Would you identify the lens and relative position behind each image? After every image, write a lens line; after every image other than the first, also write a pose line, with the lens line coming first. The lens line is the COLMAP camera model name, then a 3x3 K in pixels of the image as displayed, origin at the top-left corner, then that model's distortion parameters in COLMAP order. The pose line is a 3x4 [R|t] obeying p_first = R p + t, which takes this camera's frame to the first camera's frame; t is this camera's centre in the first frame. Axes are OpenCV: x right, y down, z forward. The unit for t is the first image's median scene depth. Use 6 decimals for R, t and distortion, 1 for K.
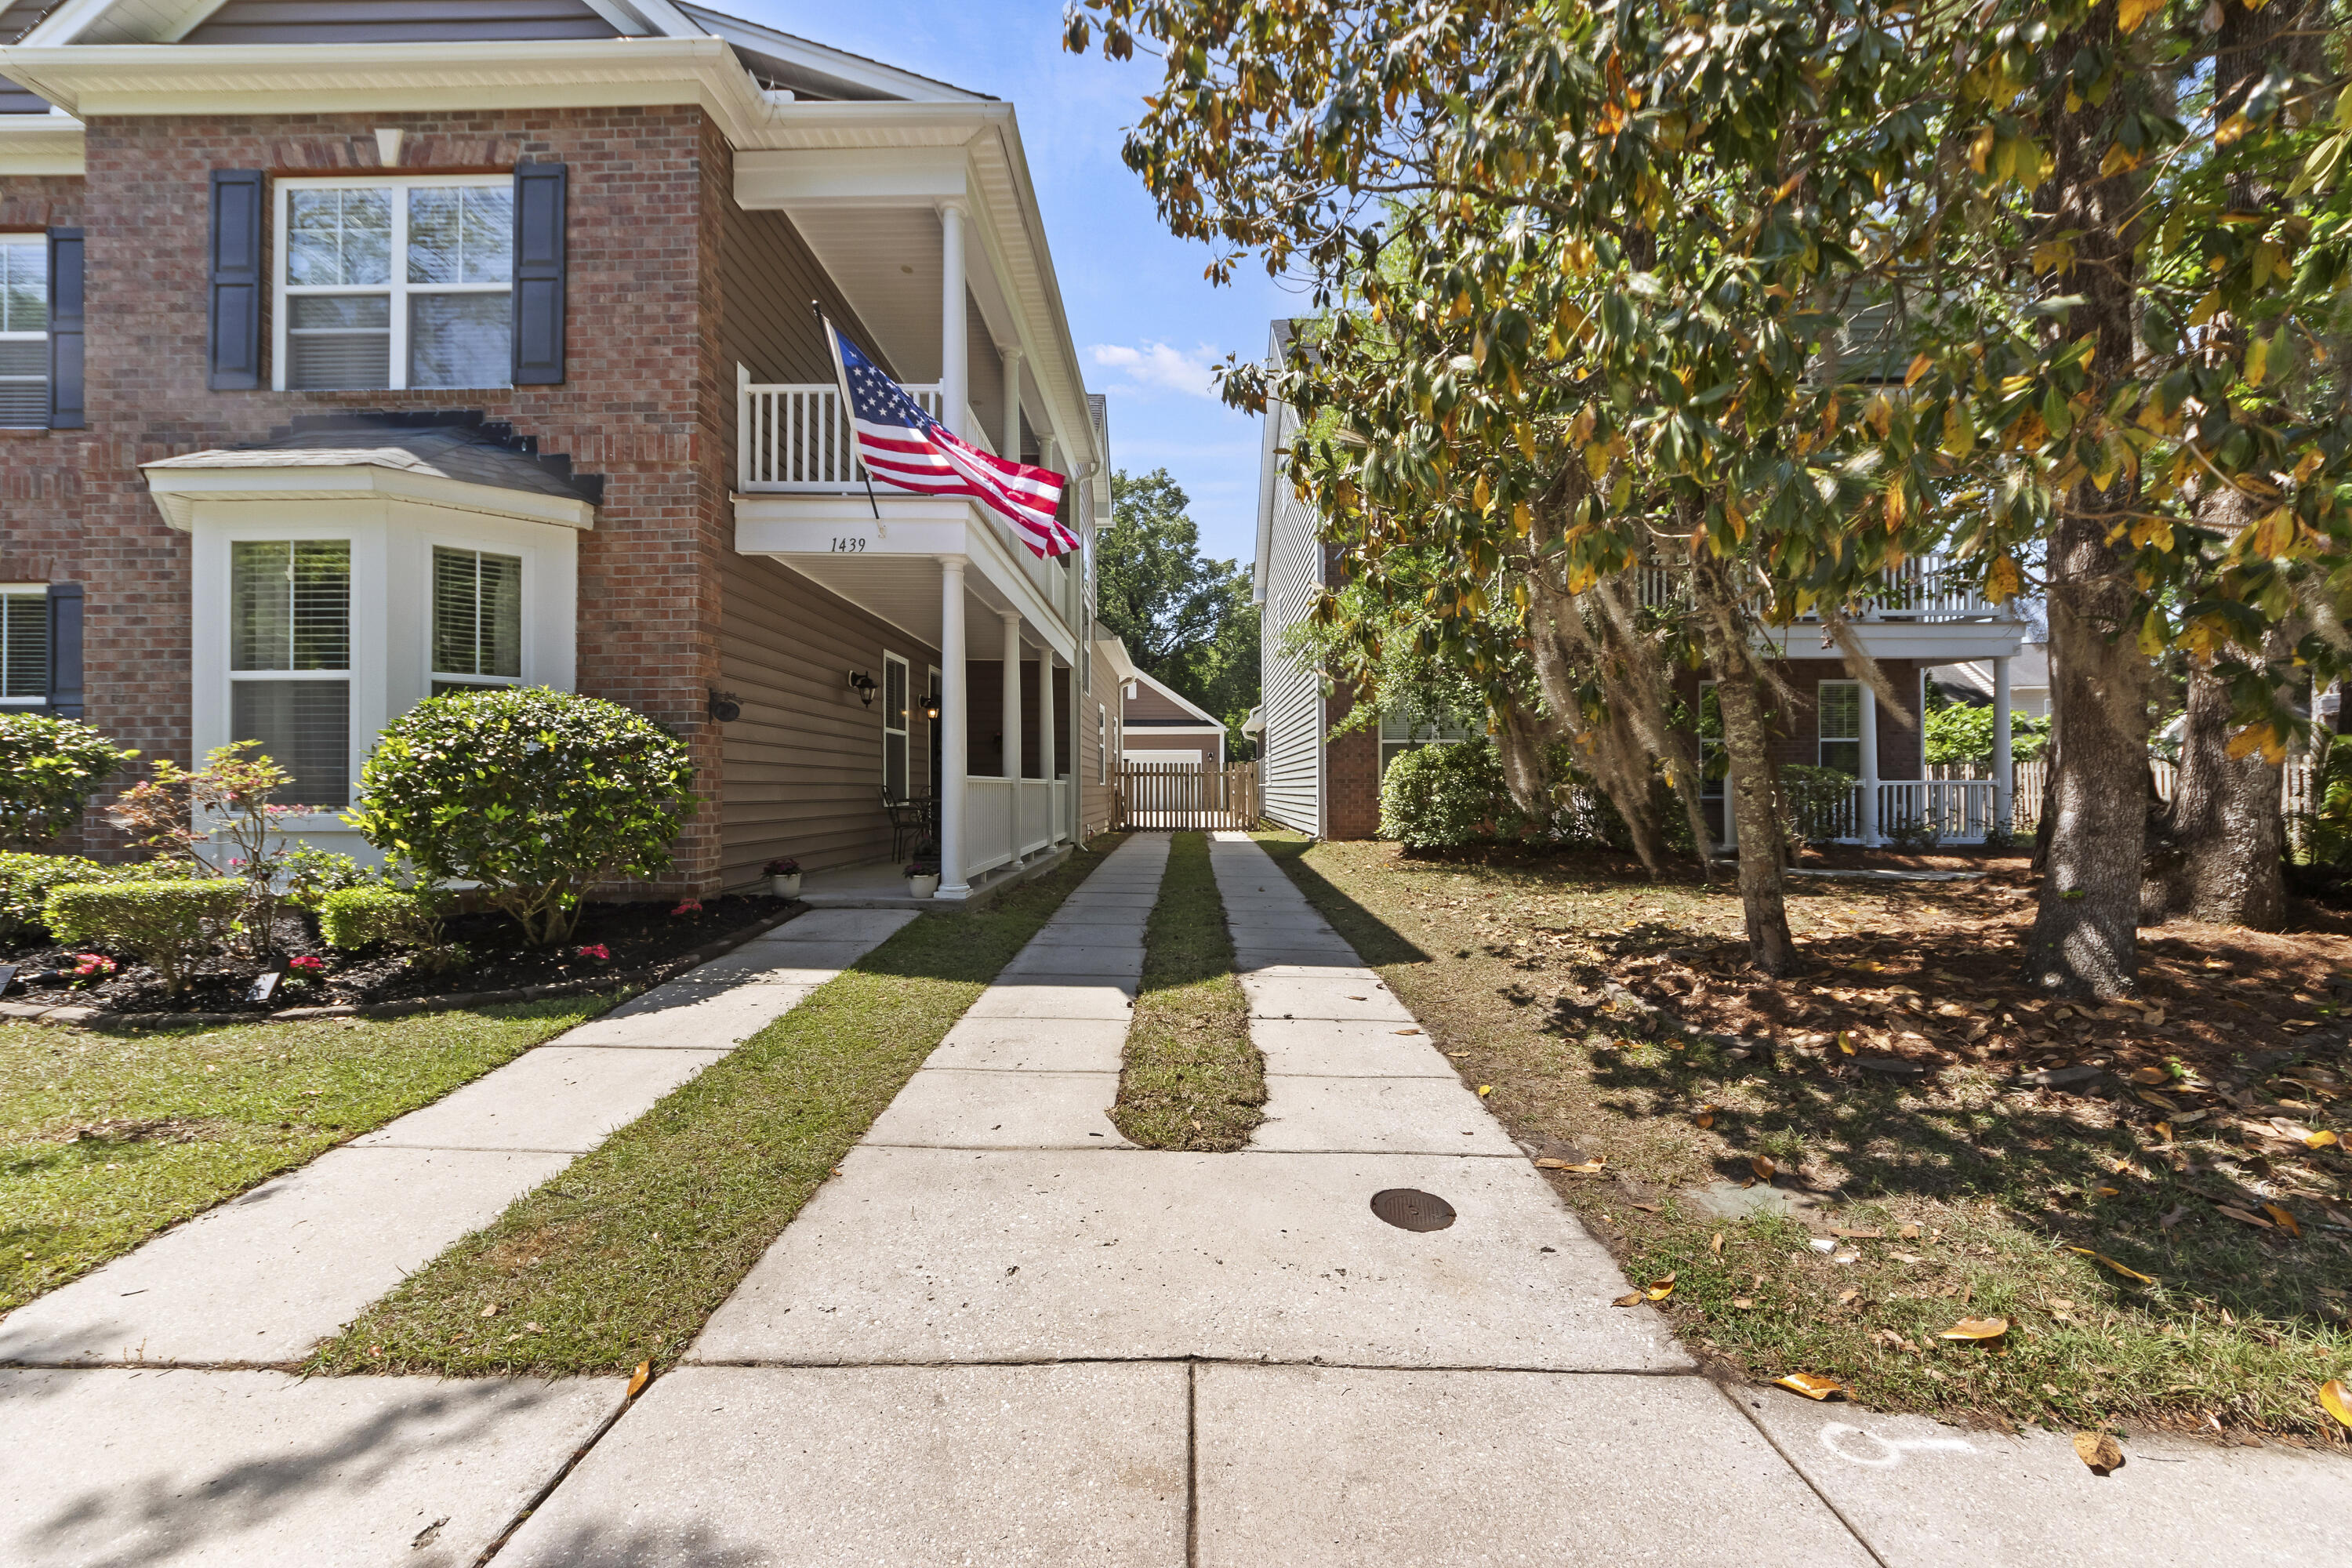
lens RADIAL K [[904.4, 0, 1167.5], [0, 904.4, 778.4], [0, 0, 1]] dist [0.001871, 0.000059]
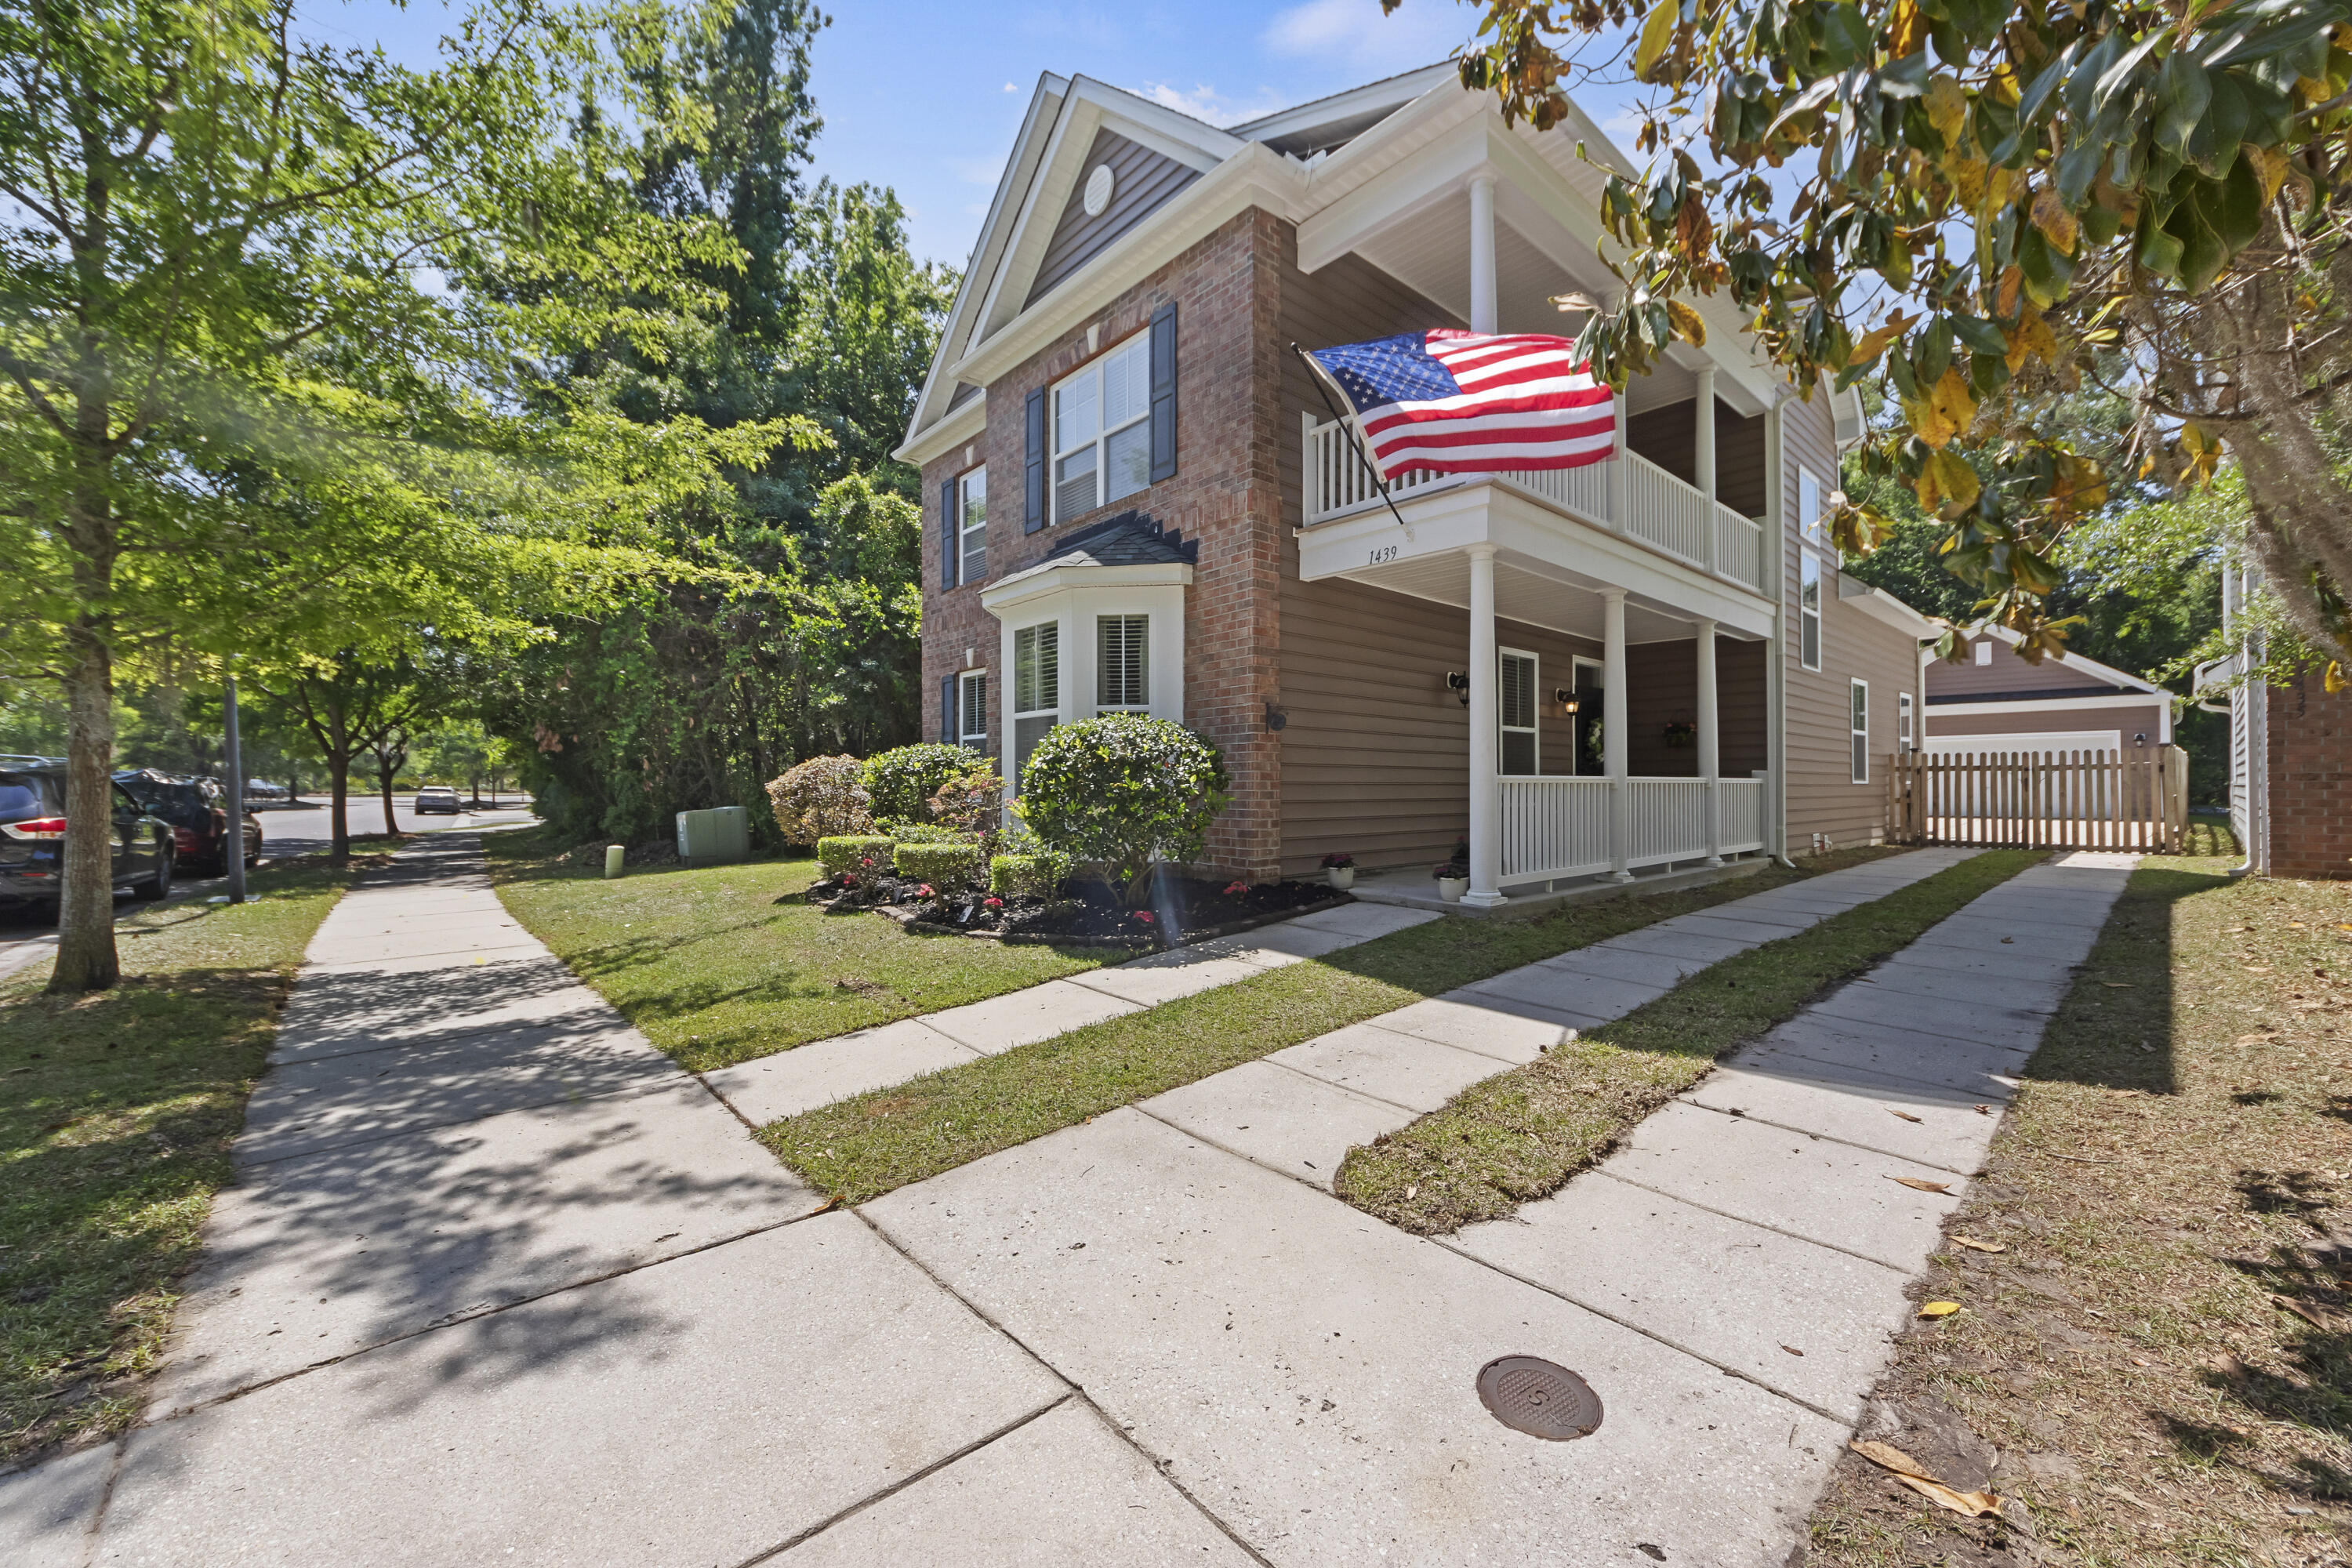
lens RADIAL K [[884.2, 0, 1161.6], [0, 884.2, 776.6], [0, 0, 1]] dist [0.020424, -0.016310]
pose [[0.677792, -0.005691, -0.735232, 0.269933], [0.006812, 0.999976, -0.001460, -0.004288], [0.735222, -0.004019, 0.677814, 0.144900]]
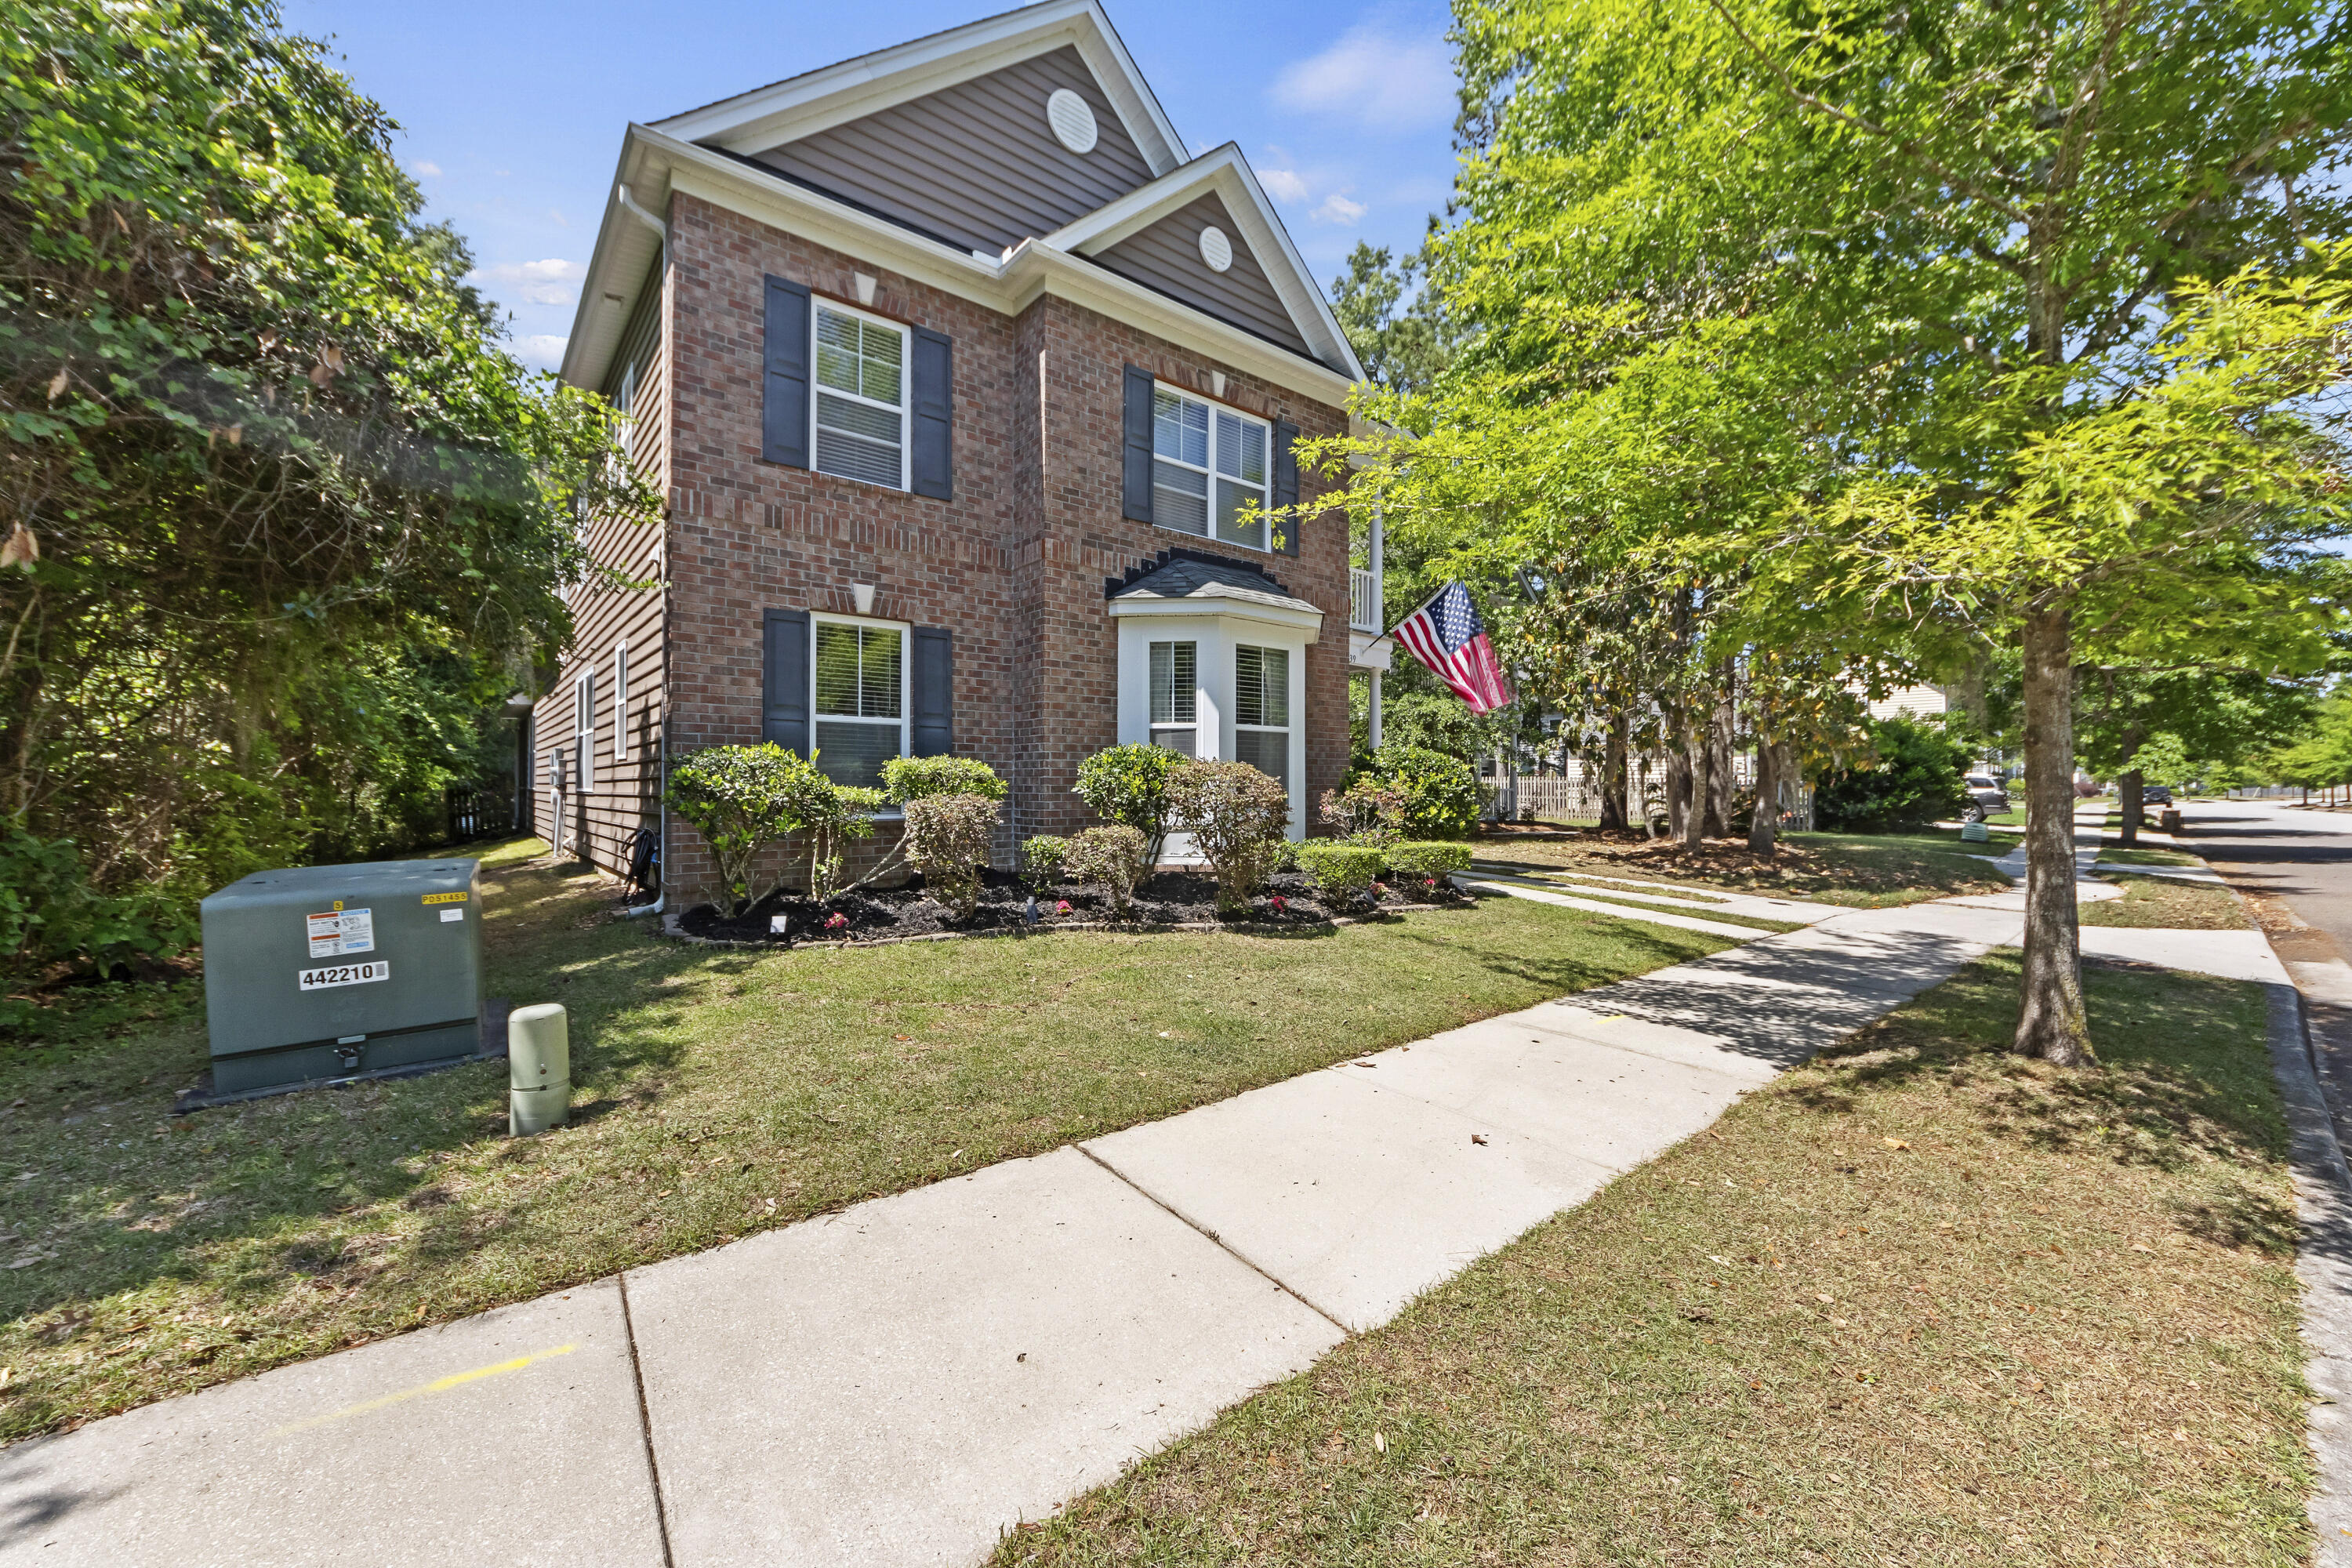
lens RADIAL K [[890.2, 0, 1190.6], [0, 890.2, 789.4], [0, 0, 1]] dist [0.000028, -0.000027]
pose [[0.749809, -0.008317, 0.661602, -2.164455], [0.004478, 0.999962, 0.007496, -0.011819], [-0.661639, -0.002658, 0.749818, -0.134451]]
